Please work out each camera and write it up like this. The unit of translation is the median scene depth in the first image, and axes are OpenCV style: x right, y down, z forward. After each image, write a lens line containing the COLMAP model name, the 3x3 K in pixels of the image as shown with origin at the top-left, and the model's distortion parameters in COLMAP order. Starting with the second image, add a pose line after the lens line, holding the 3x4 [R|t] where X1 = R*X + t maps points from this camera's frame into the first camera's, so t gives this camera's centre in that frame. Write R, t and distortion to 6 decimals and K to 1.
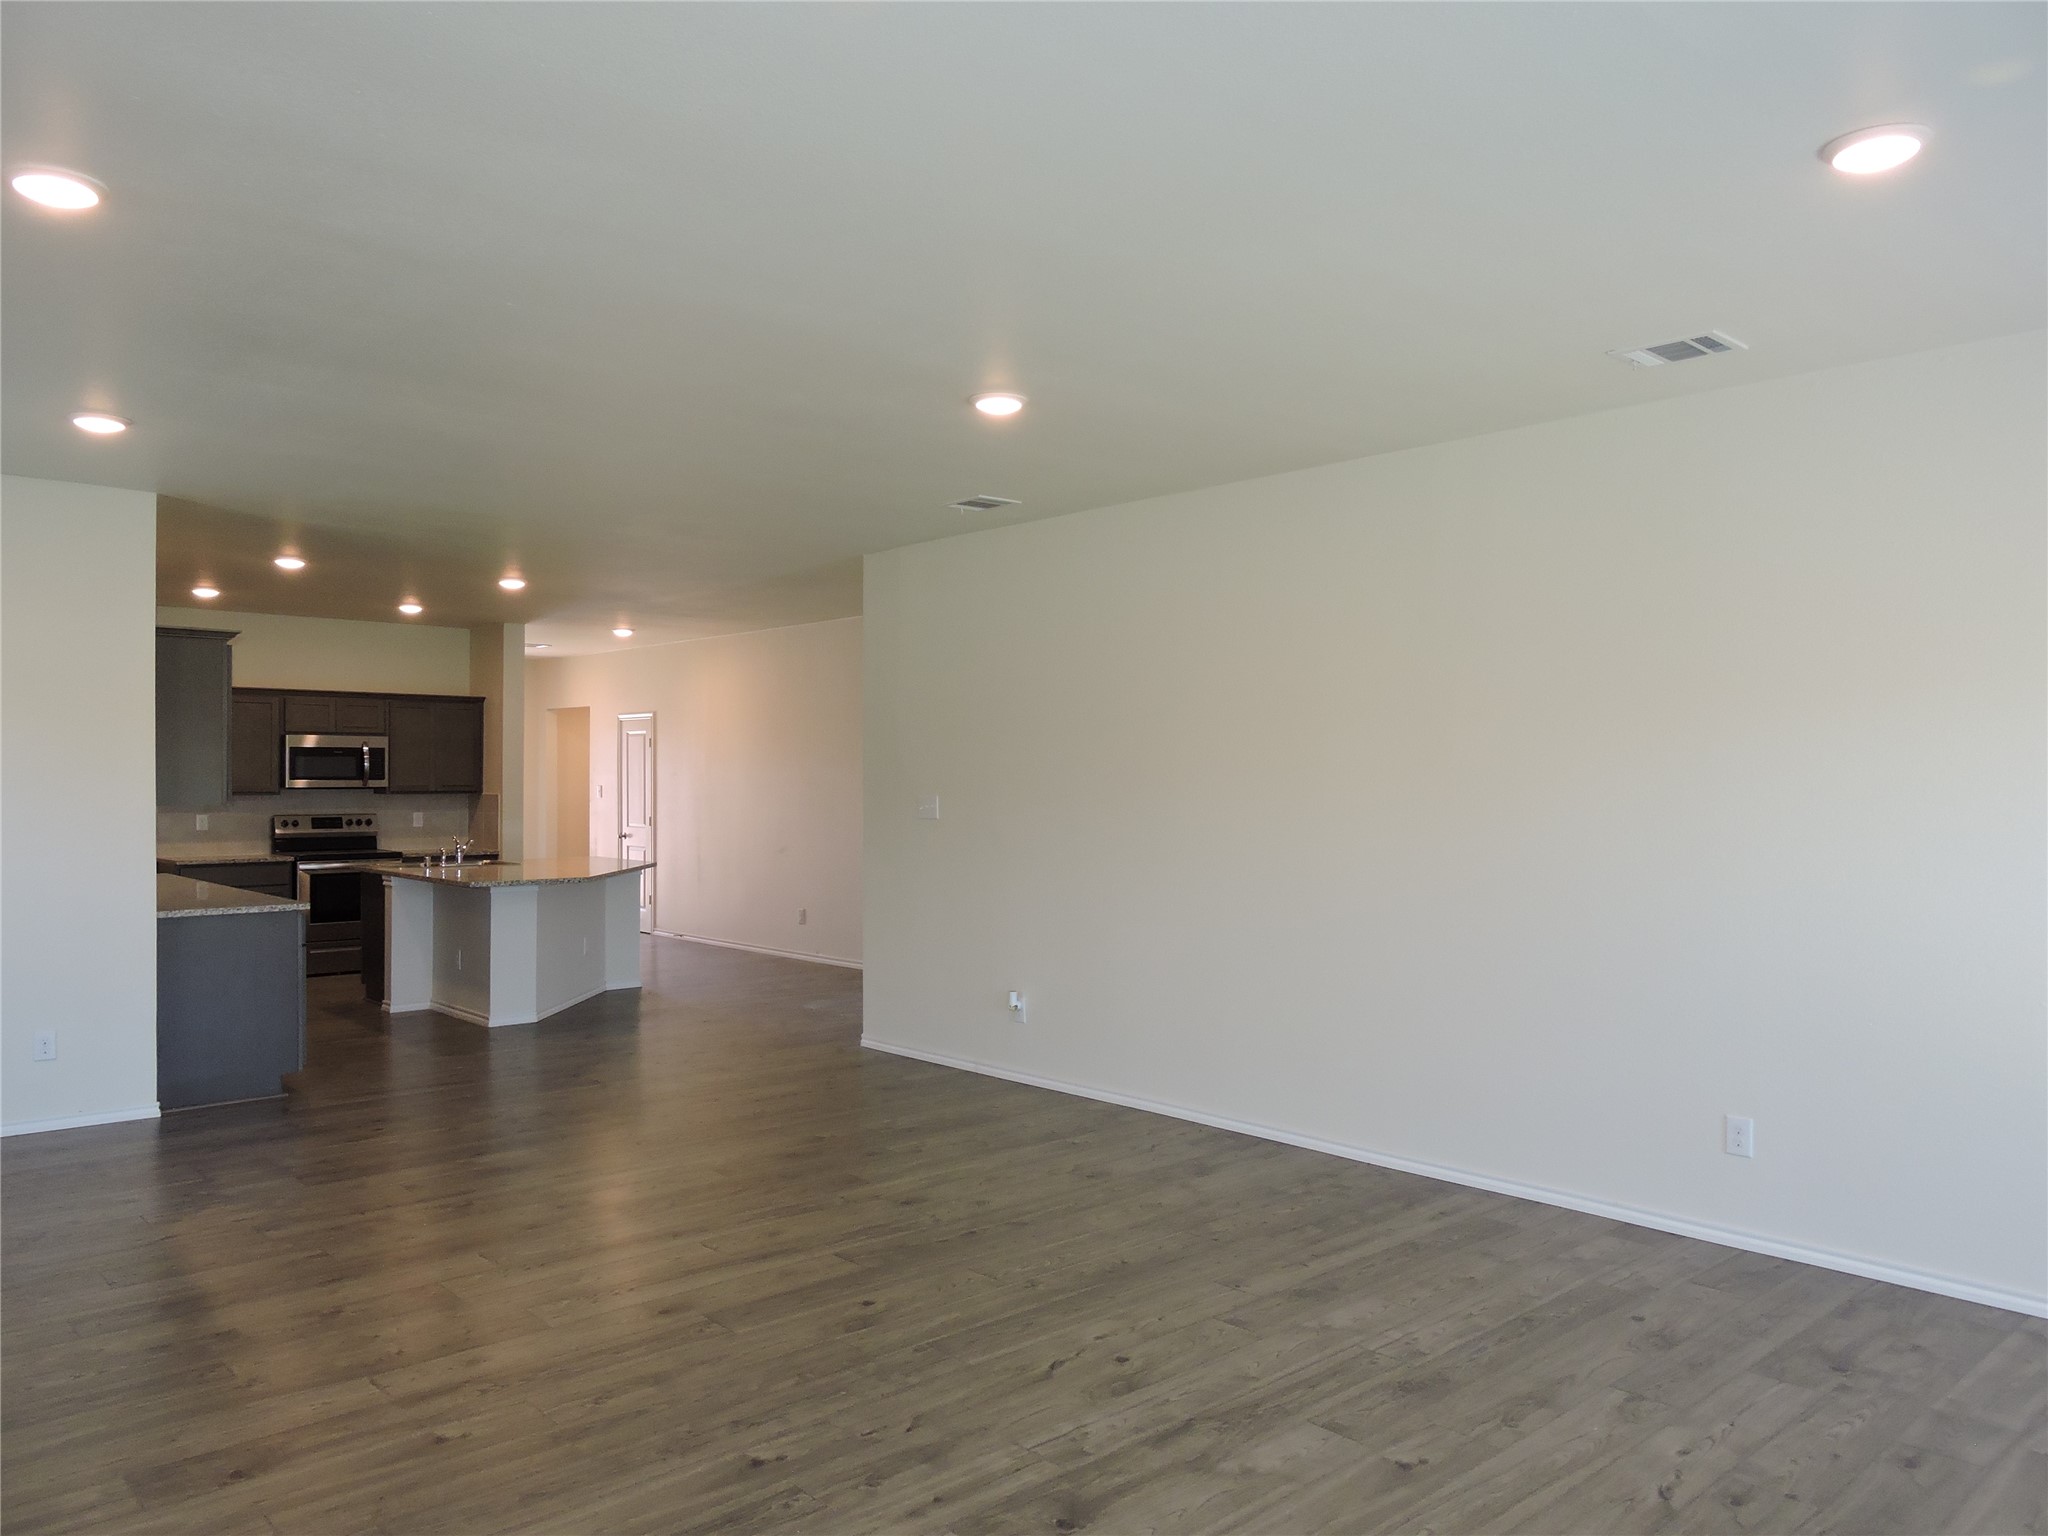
lens RADIAL K [[1455.5, 0, 1027.3], [0, 1455.5, 775.0], [0, 0, 1]] dist [-0.003387, -0.001703]
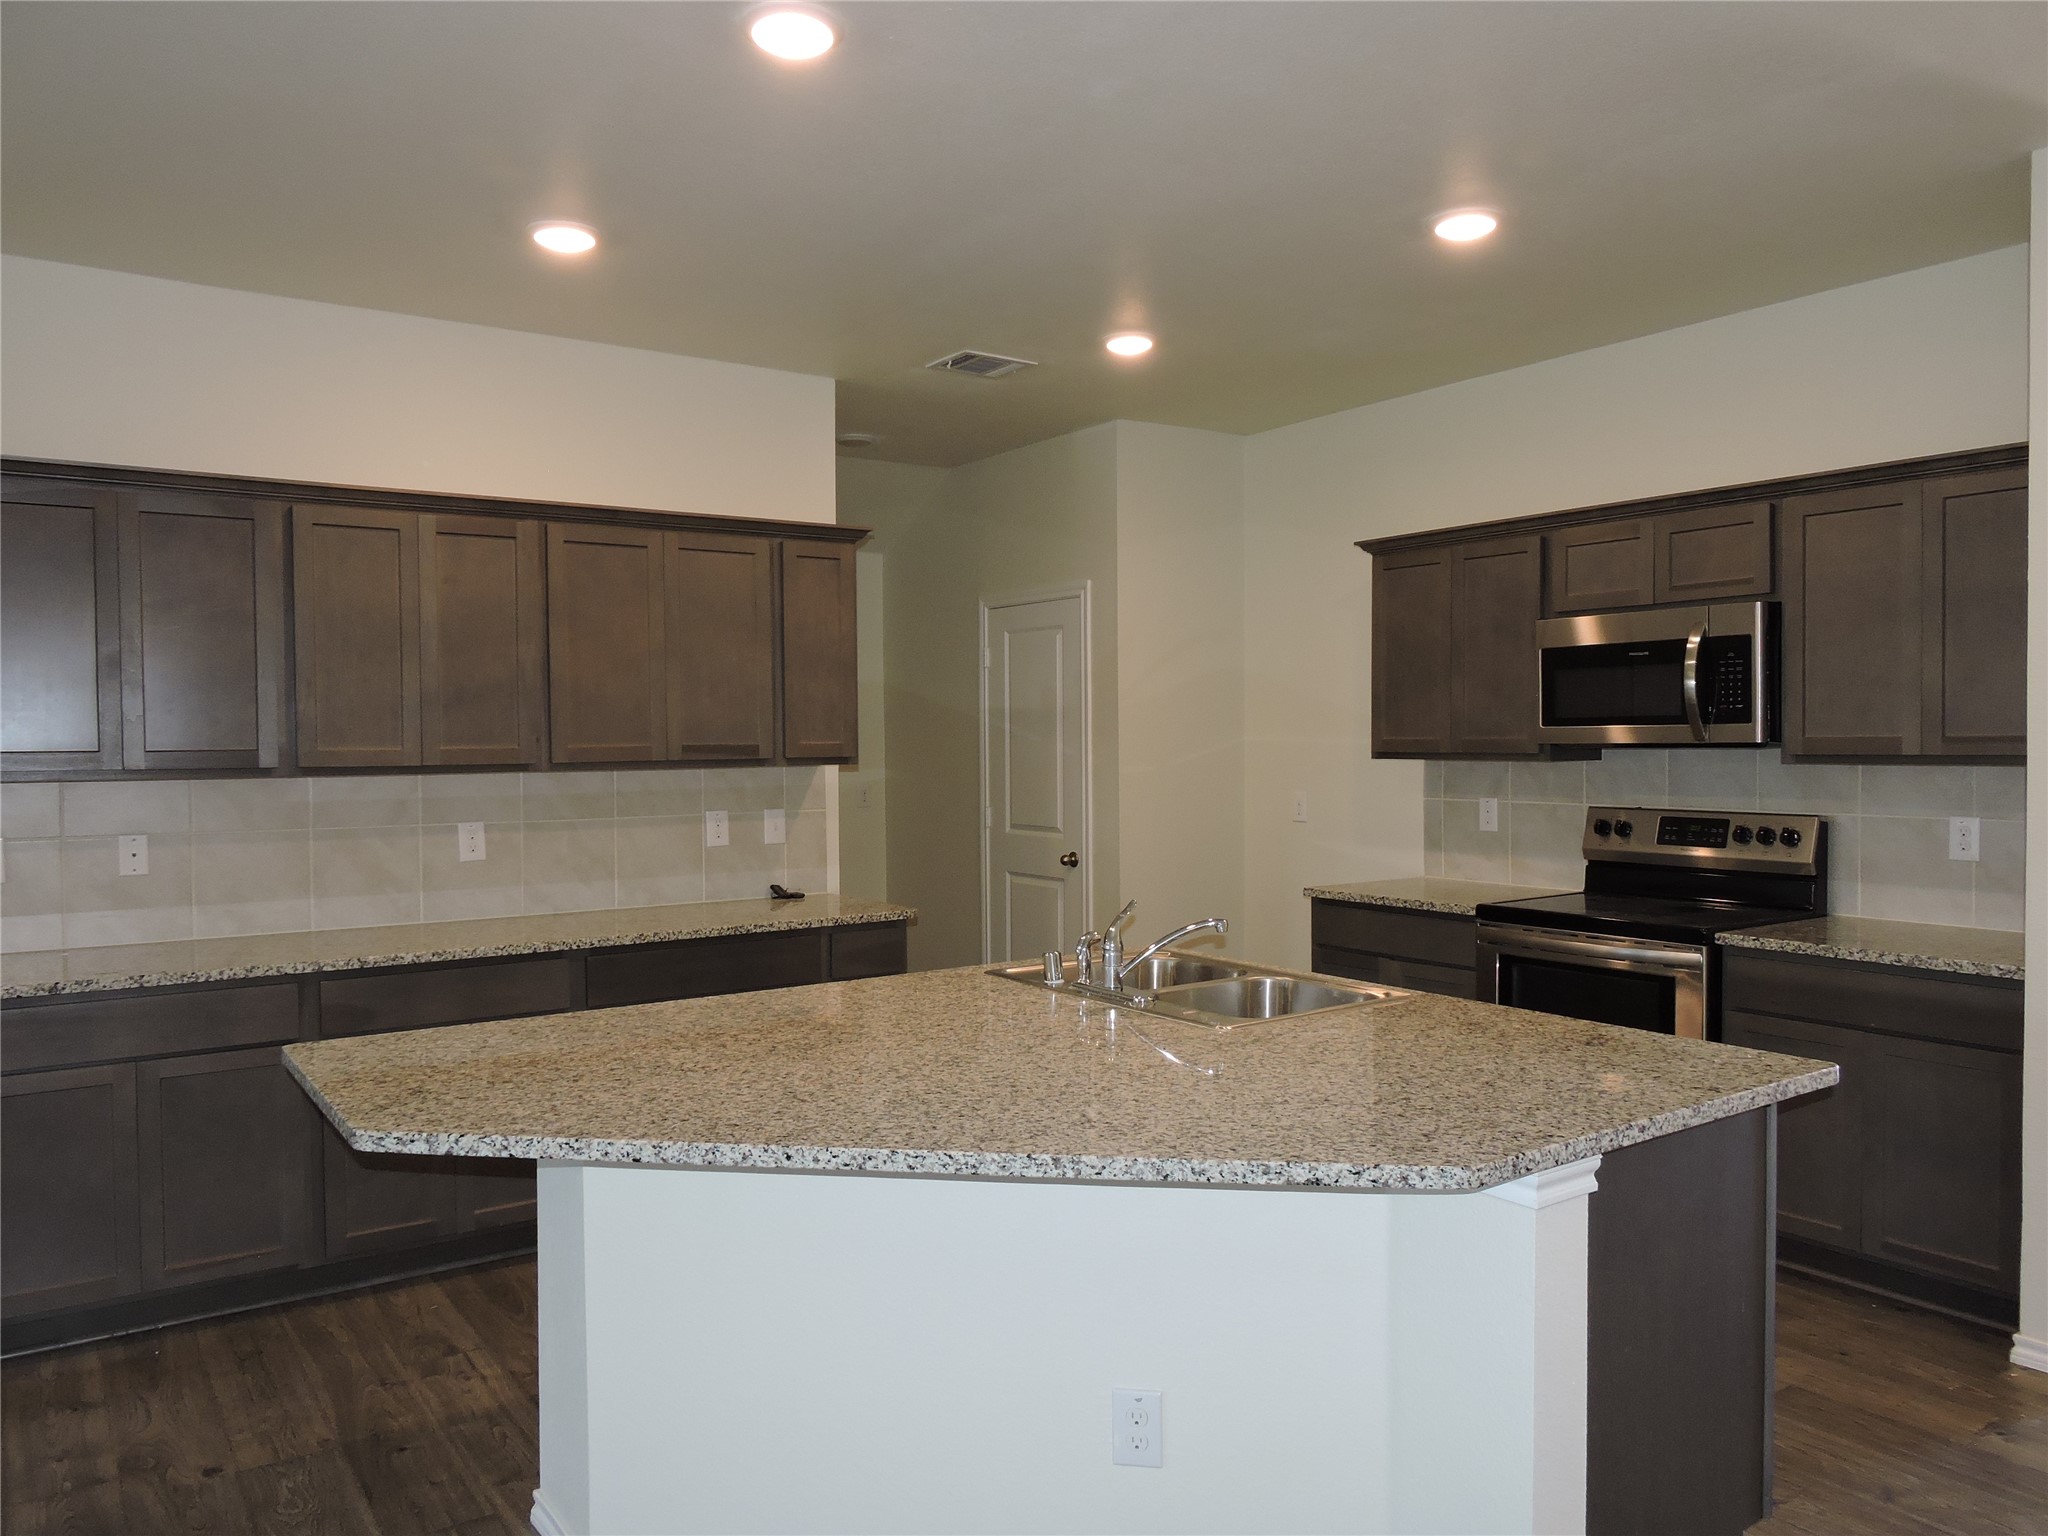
lens RADIAL K [[1455.5, 0, 1027.3], [0, 1455.5, 775.0], [0, 0, 1]] dist [-0.003387, -0.001703]
pose [[-0.127598, 0.022775, -0.991564, -0.059930], [0.009526, 0.999718, 0.021737, 0.006743], [0.991780, -0.006672, -0.127779, 0.870034]]
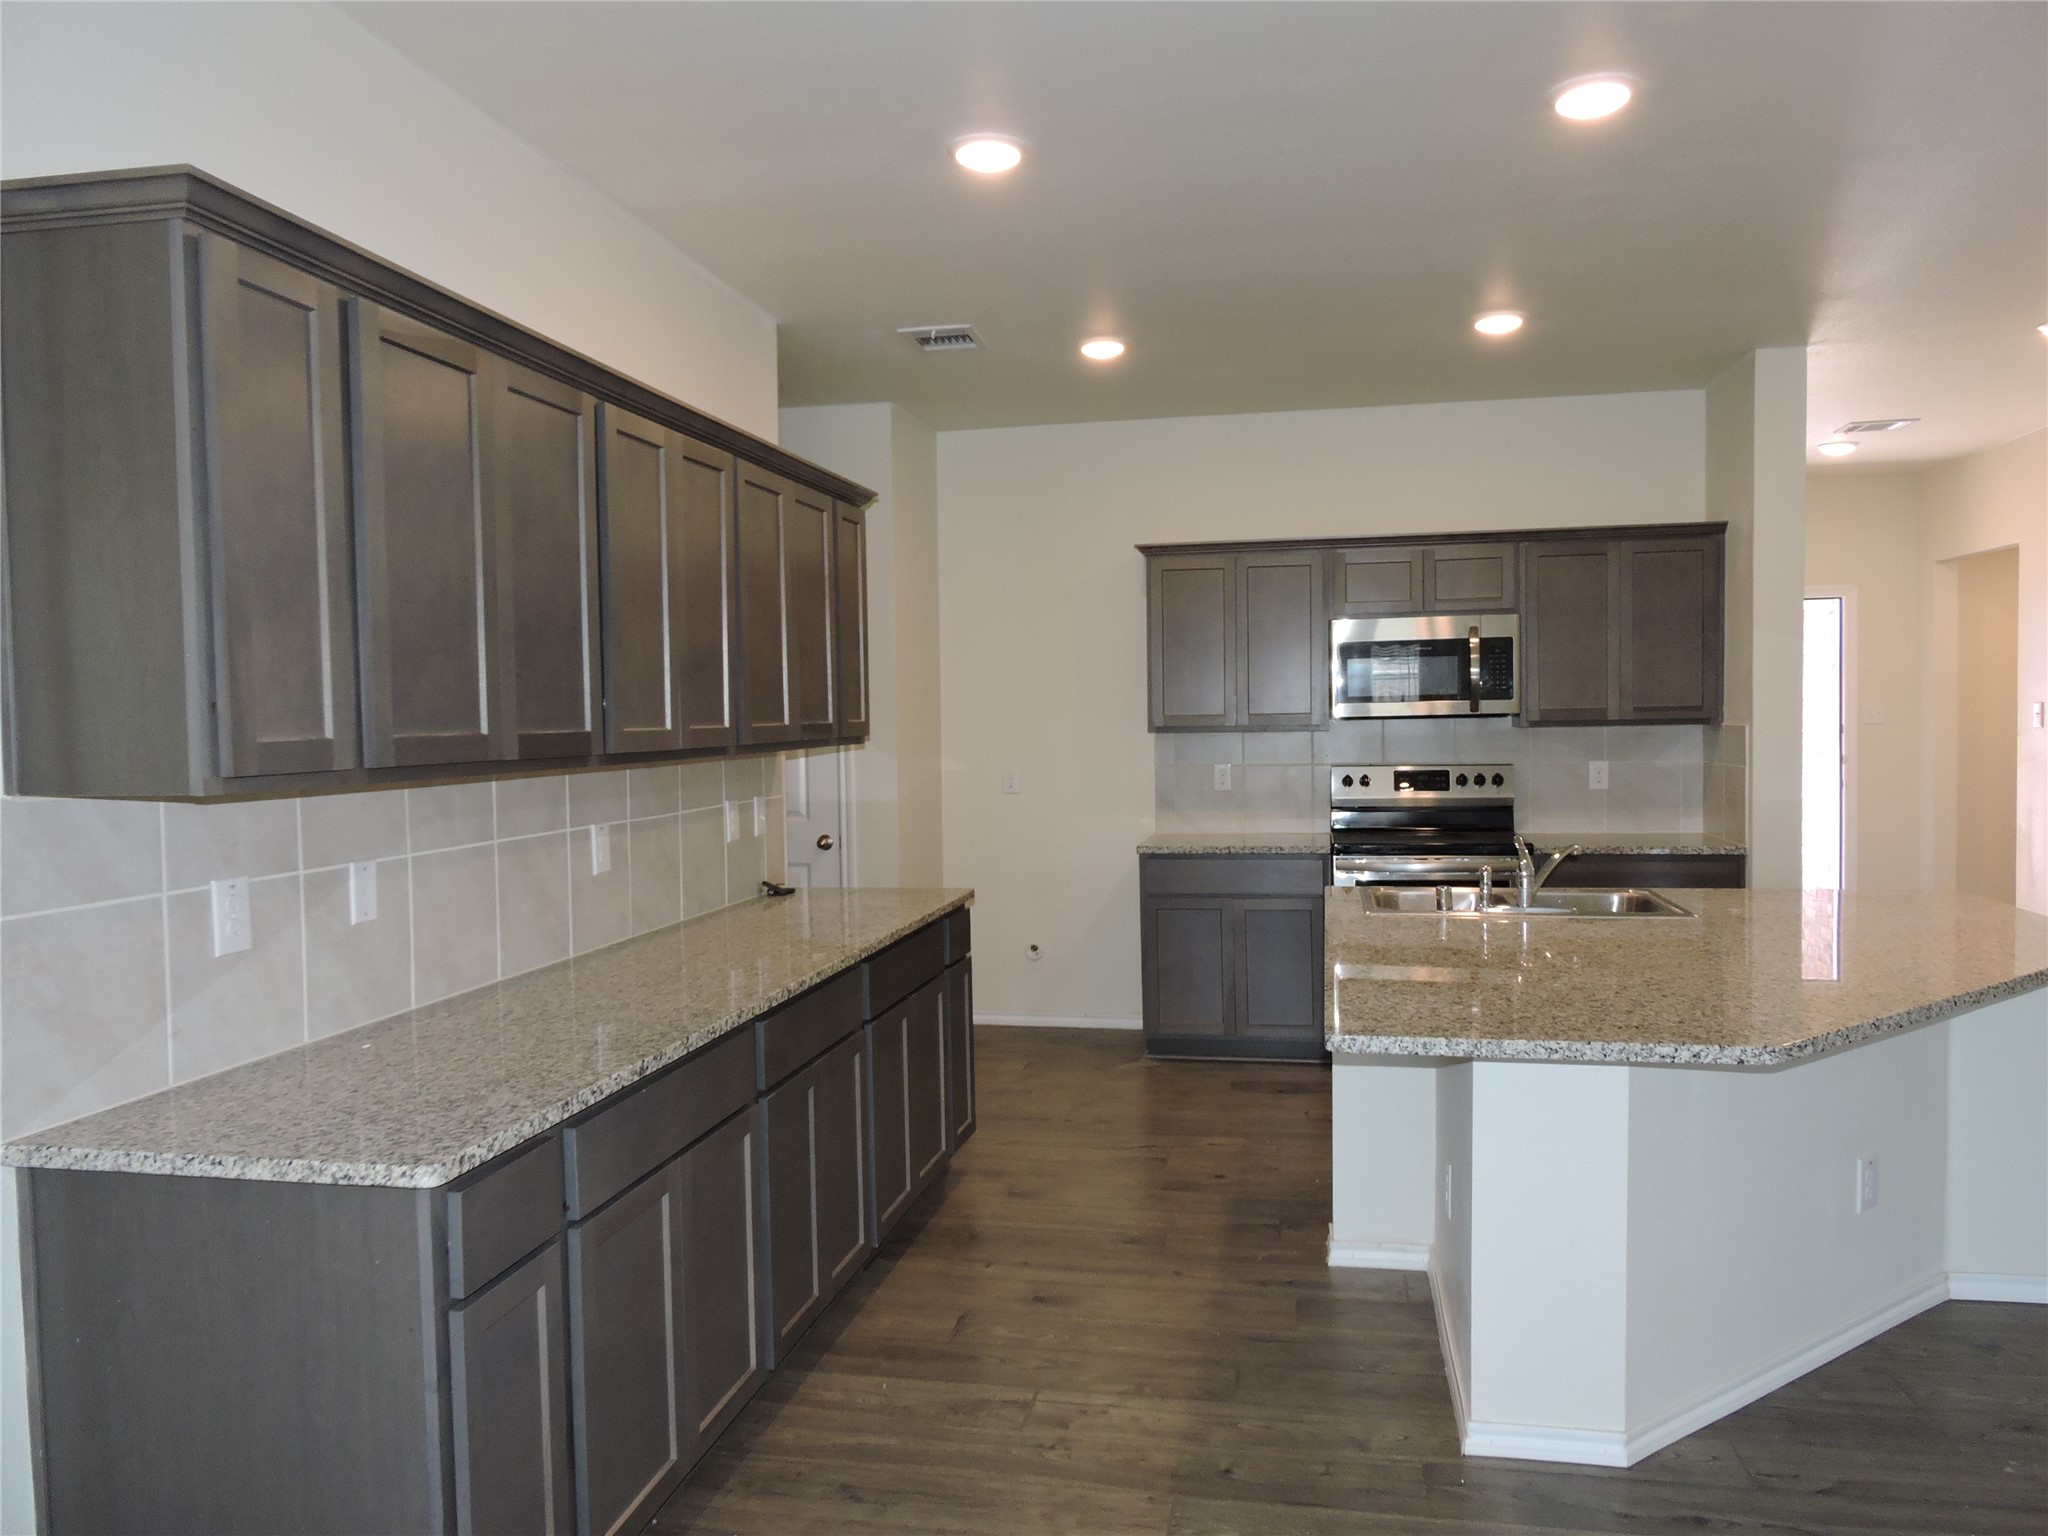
lens RADIAL K [[1455.5, 0, 1027.3], [0, 1455.5, 775.0], [0, 0, 1]] dist [-0.003387, -0.001703]
pose [[0.591196, 0.019561, -0.806291, -0.128040], [0.022190, 0.998933, 0.040505, 0.005505], [0.806222, -0.041838, 0.590131, 0.557742]]
